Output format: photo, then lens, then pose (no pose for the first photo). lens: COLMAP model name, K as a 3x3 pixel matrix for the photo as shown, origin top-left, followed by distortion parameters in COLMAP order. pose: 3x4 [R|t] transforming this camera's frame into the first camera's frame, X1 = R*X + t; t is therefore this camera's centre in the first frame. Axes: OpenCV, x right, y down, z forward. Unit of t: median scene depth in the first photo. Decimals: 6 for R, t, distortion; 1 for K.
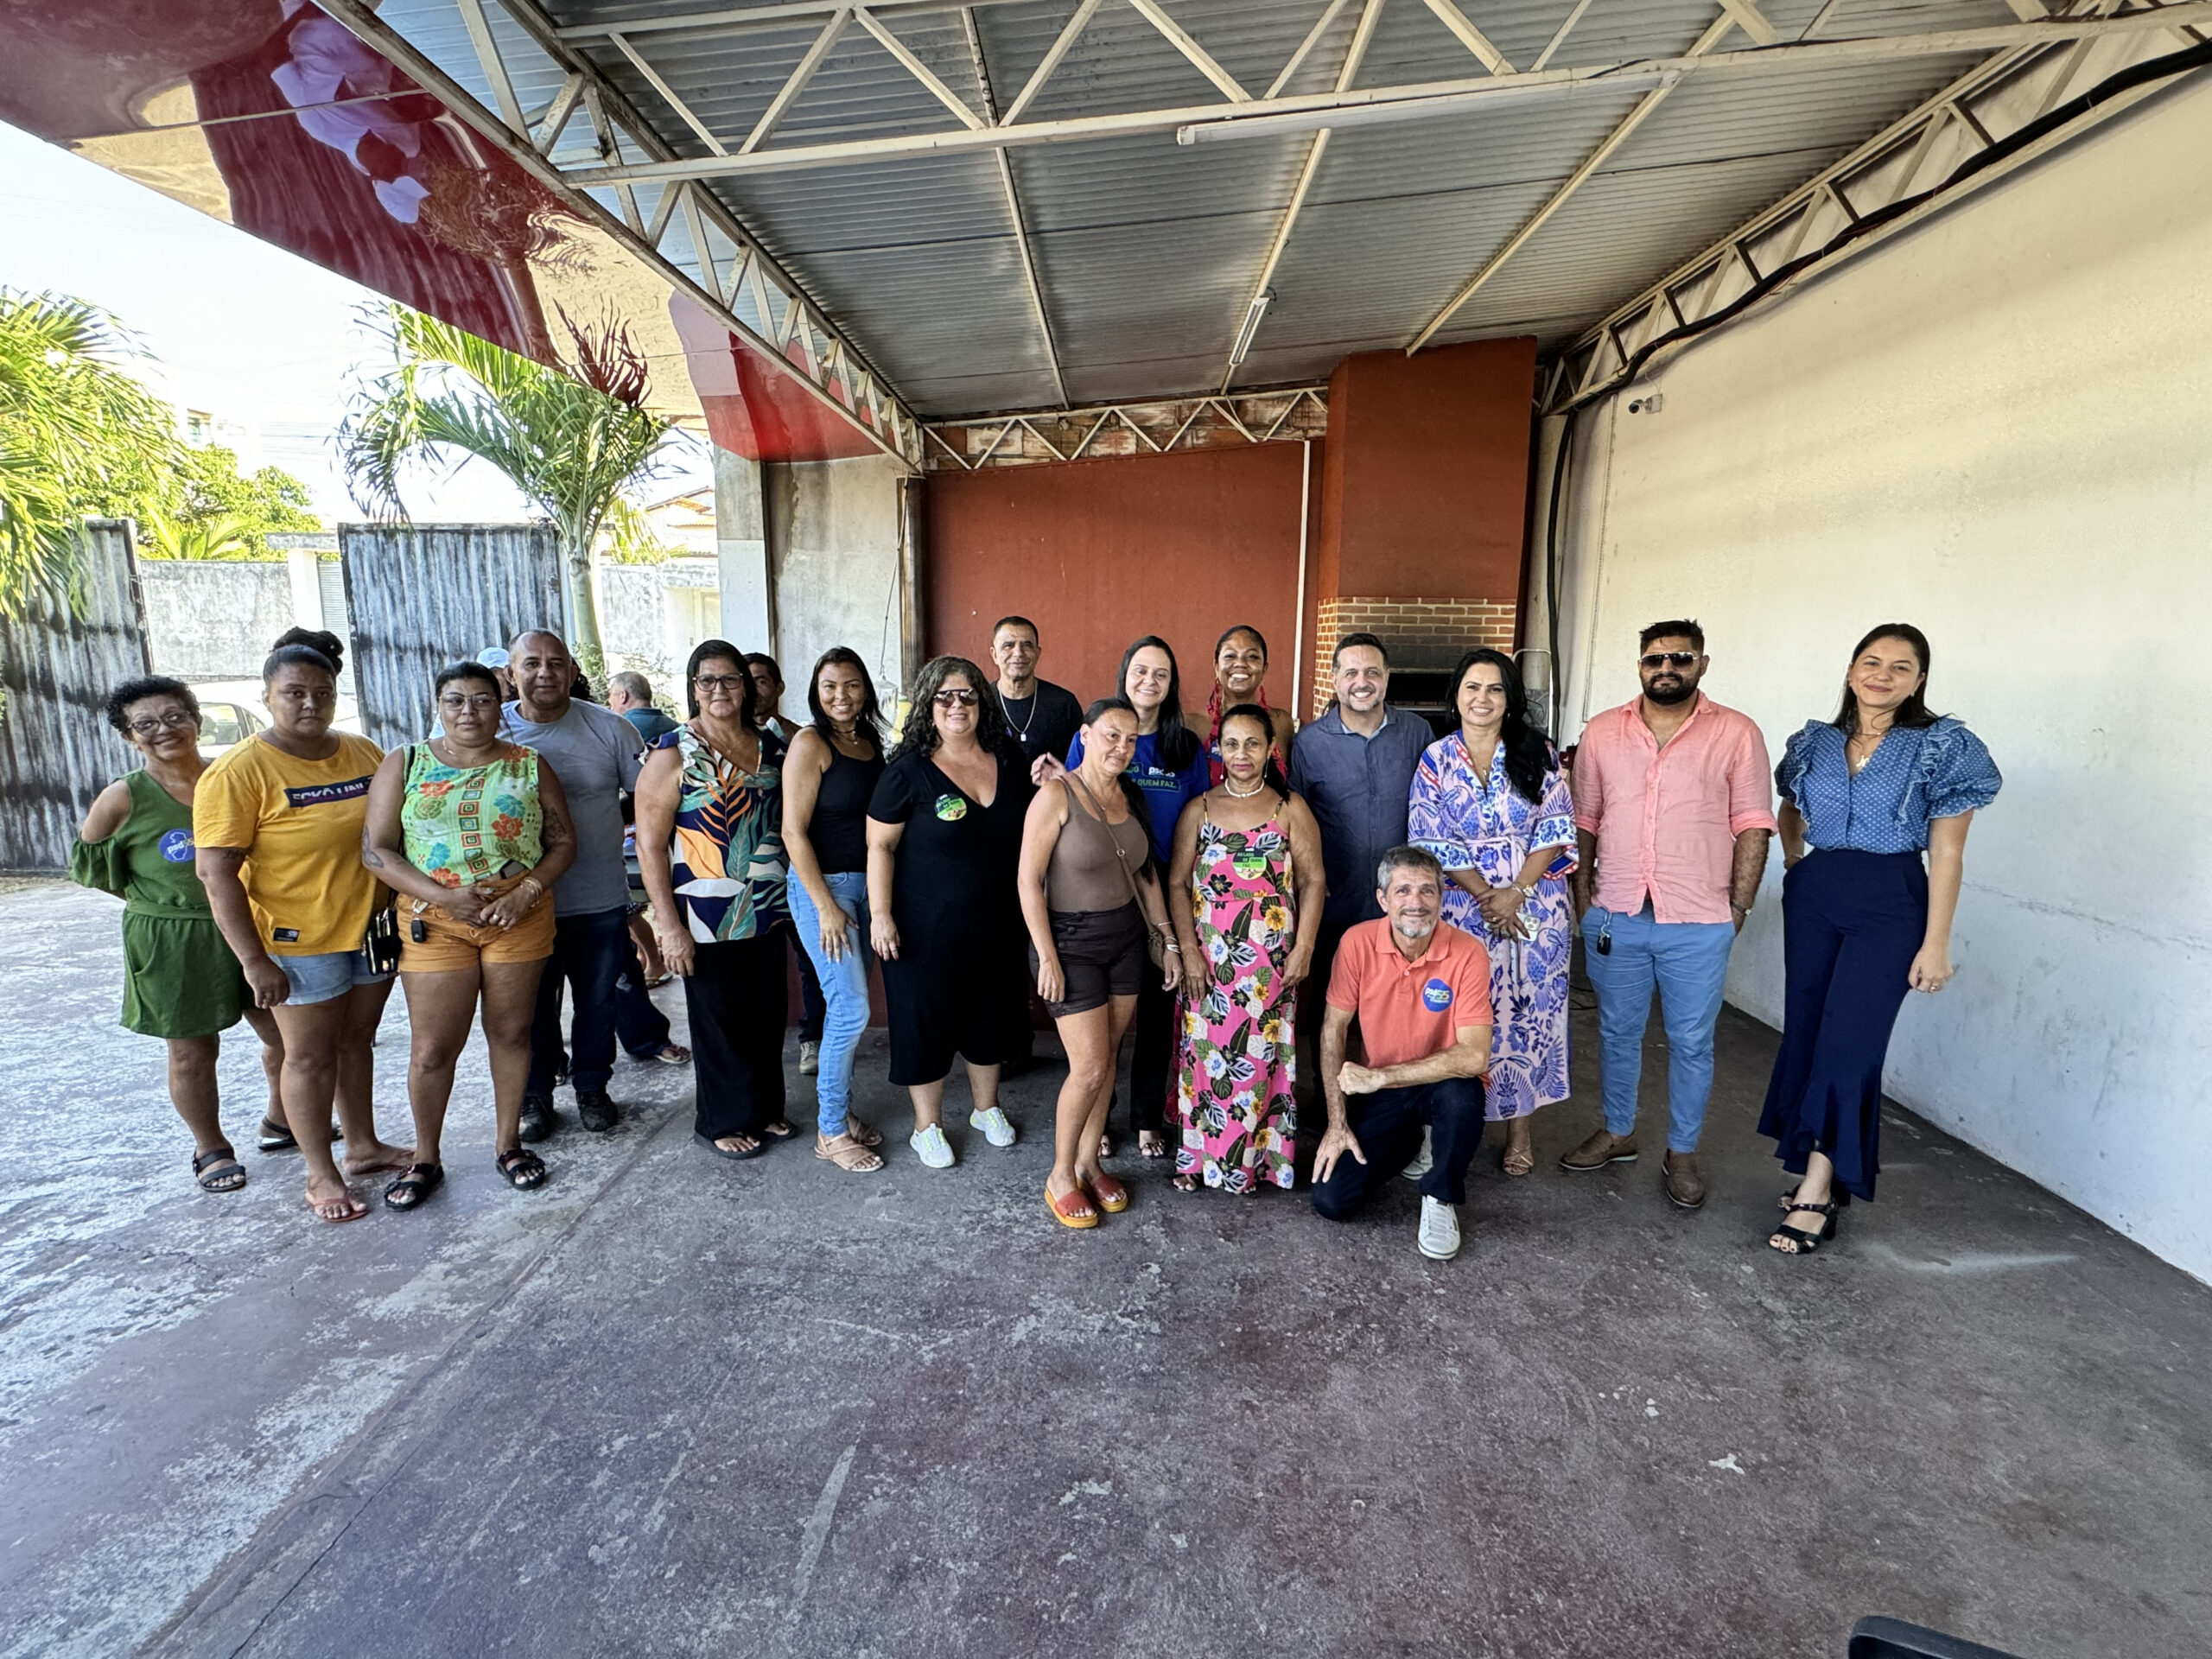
lens RADIAL K [[1070.5, 0, 1111.4], [0, 1070.5, 836.7], [0, 0, 1]] dist [-0.001849, 0.001023]
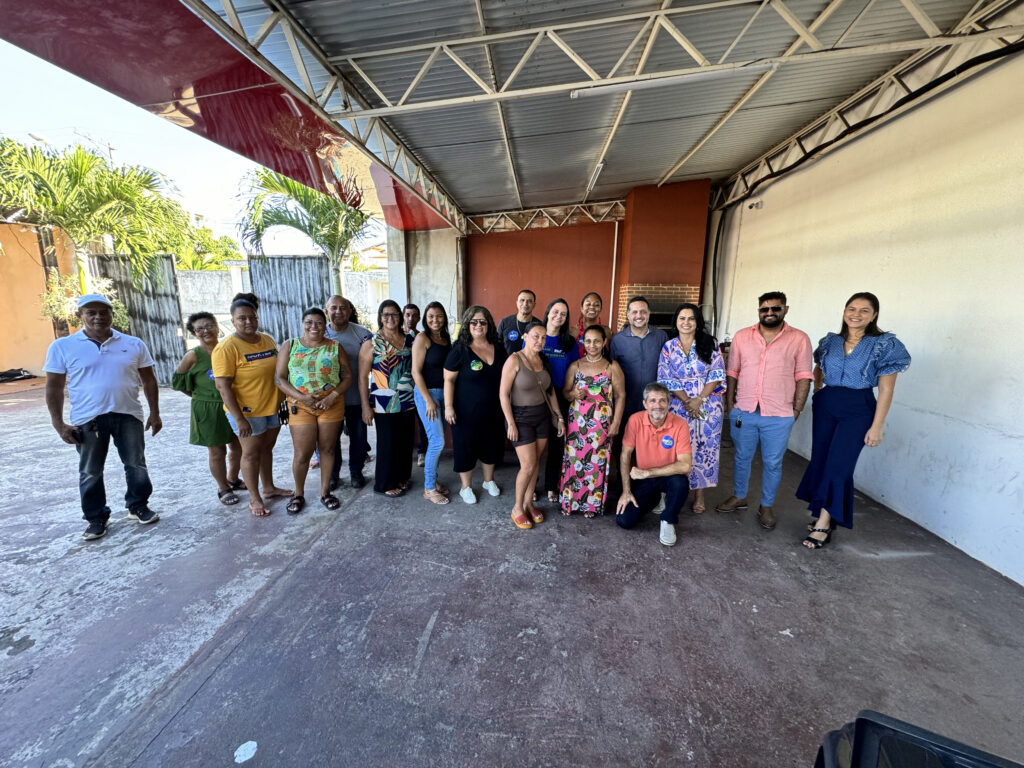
lens RADIAL K [[410.1, 0, 514.3], [0, 410.1, 386.3], [0, 0, 1]] dist [-0.000517, 0.000139]
pose [[0.998567, 0.014150, -0.051607, -0.004931], [-0.012971, 0.999649, 0.023113, 0.000899], [0.051916, -0.022411, 0.998400, 0.012810]]
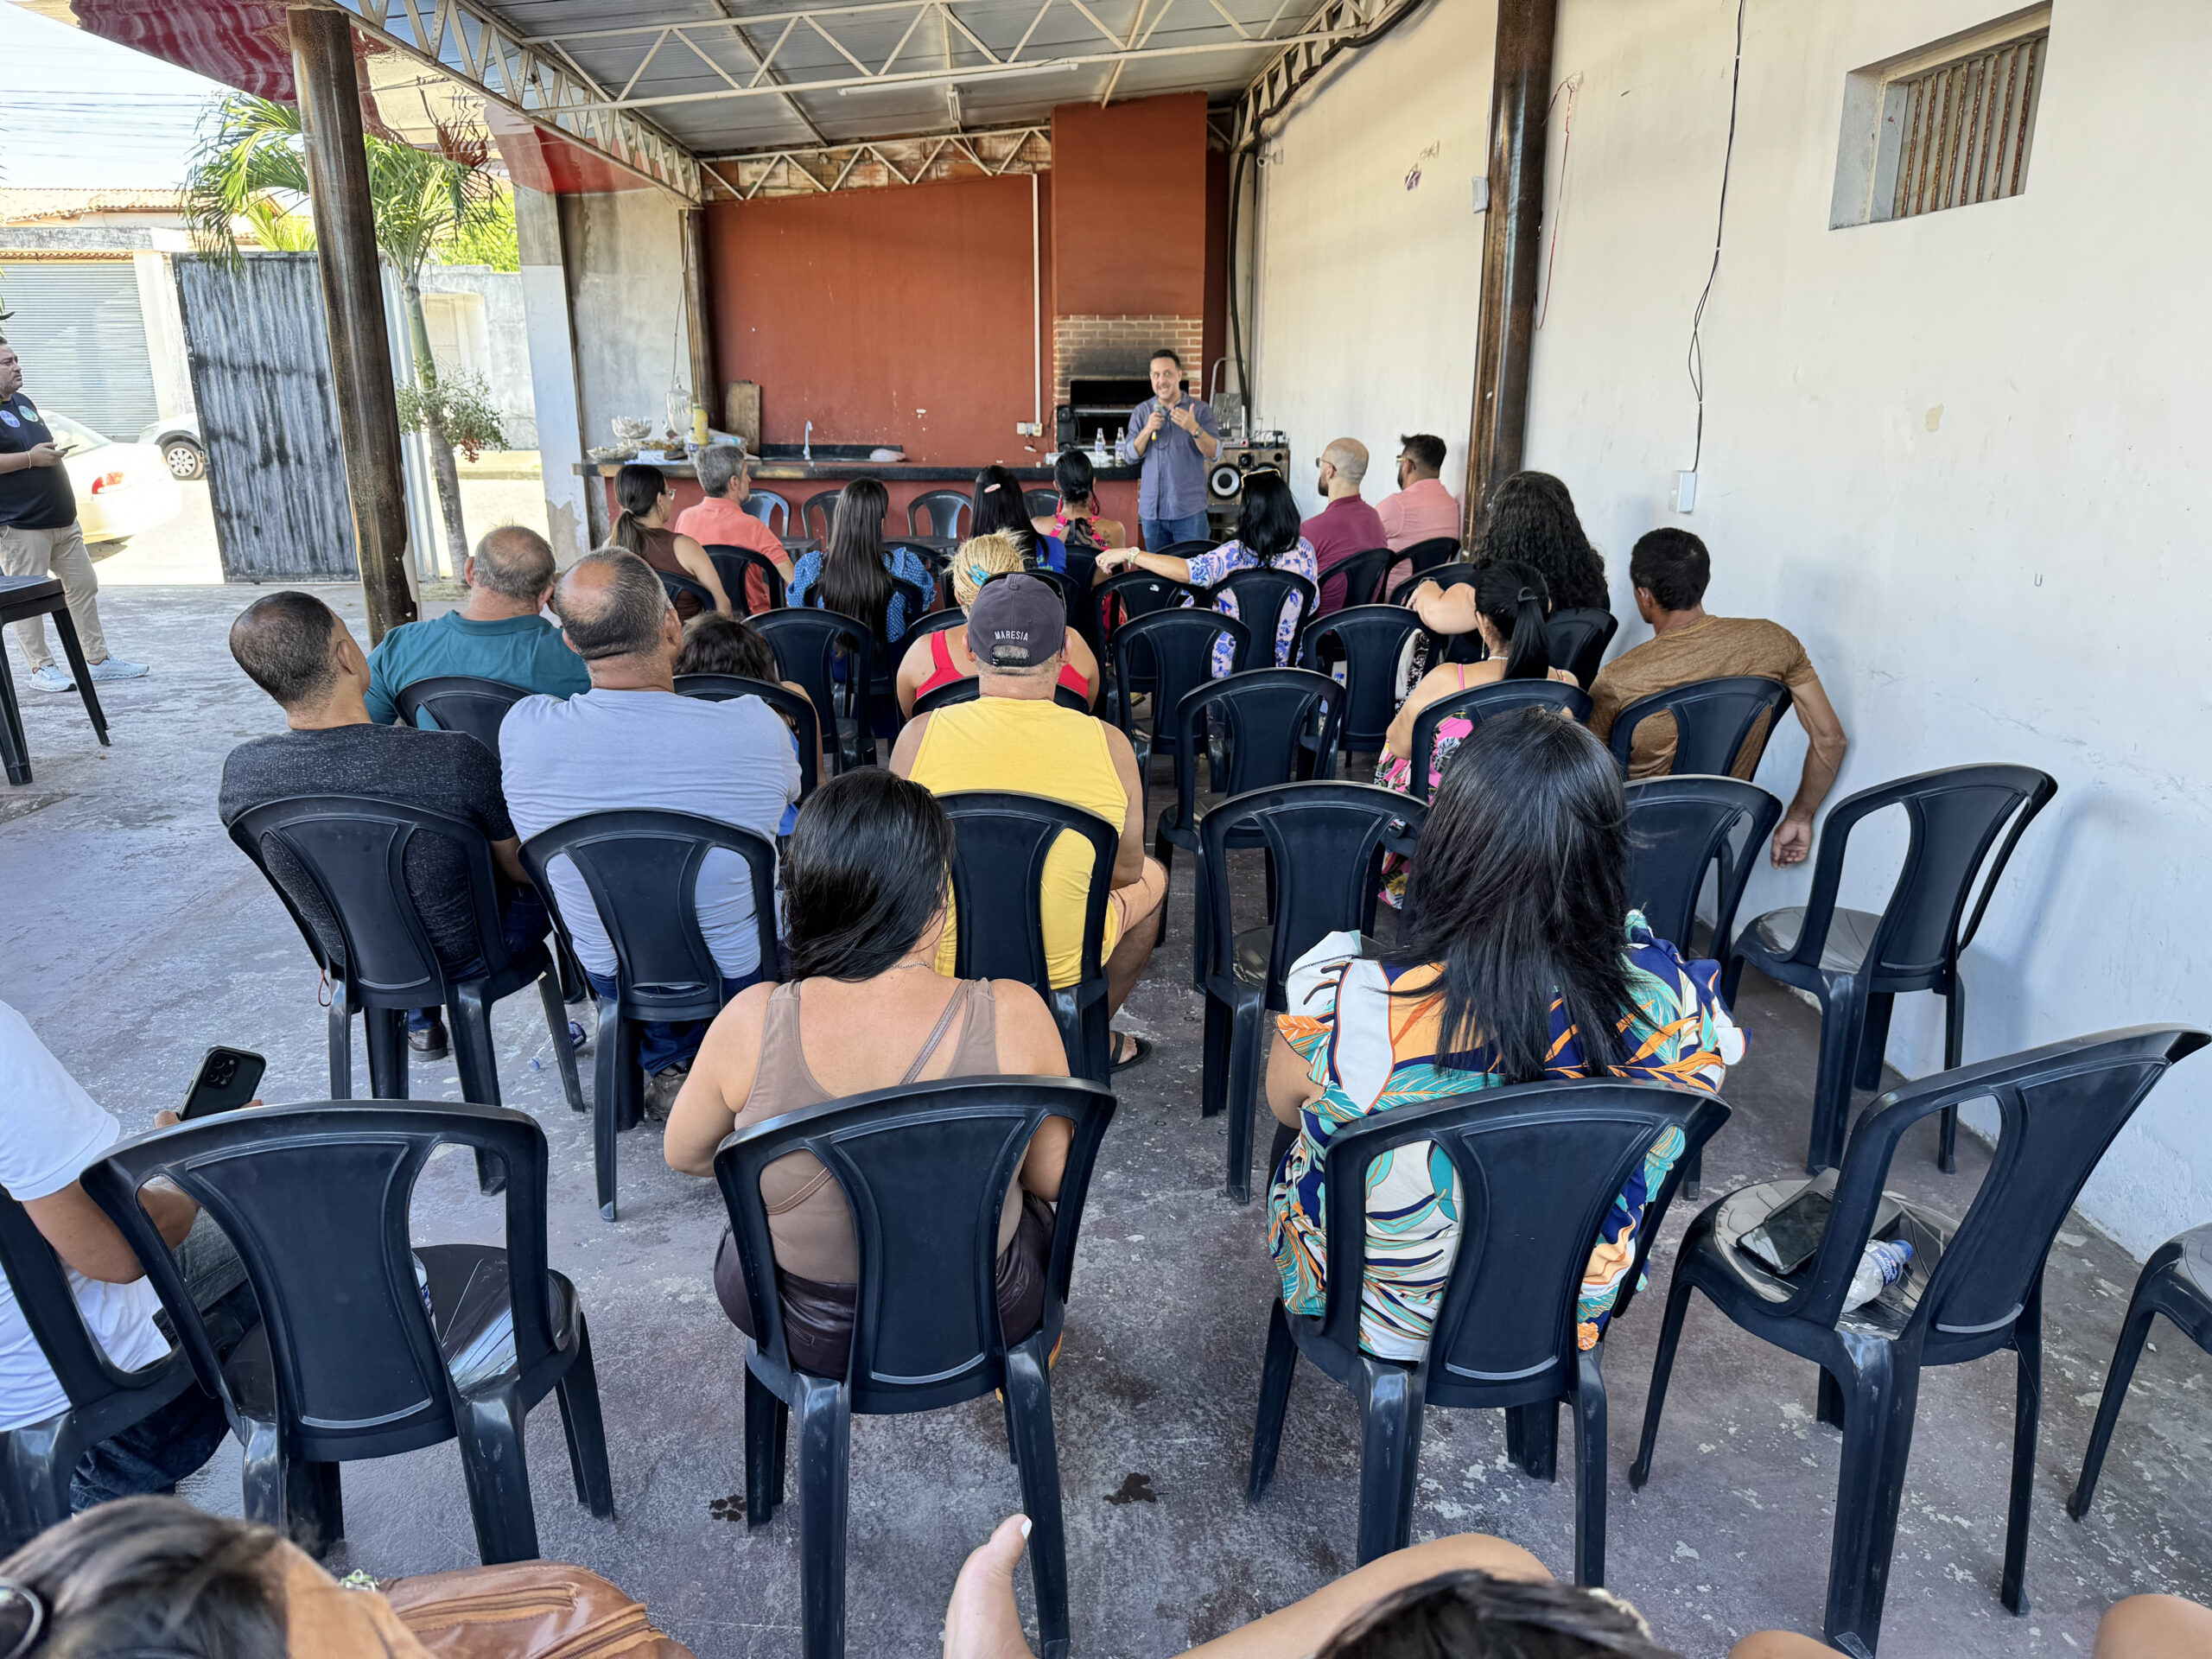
lens RADIAL K [[1550.0, 0, 1097.4], [0, 1550.0, 859.1], [0, 0, 1]] dist [0.025550, -0.039189]
pose [[0.997007, -0.033167, 0.069830, 0.140443], [0.023747, 0.991012, 0.131650, 0.190797], [-0.073569, -0.129598, 0.988834, -1.005977]]
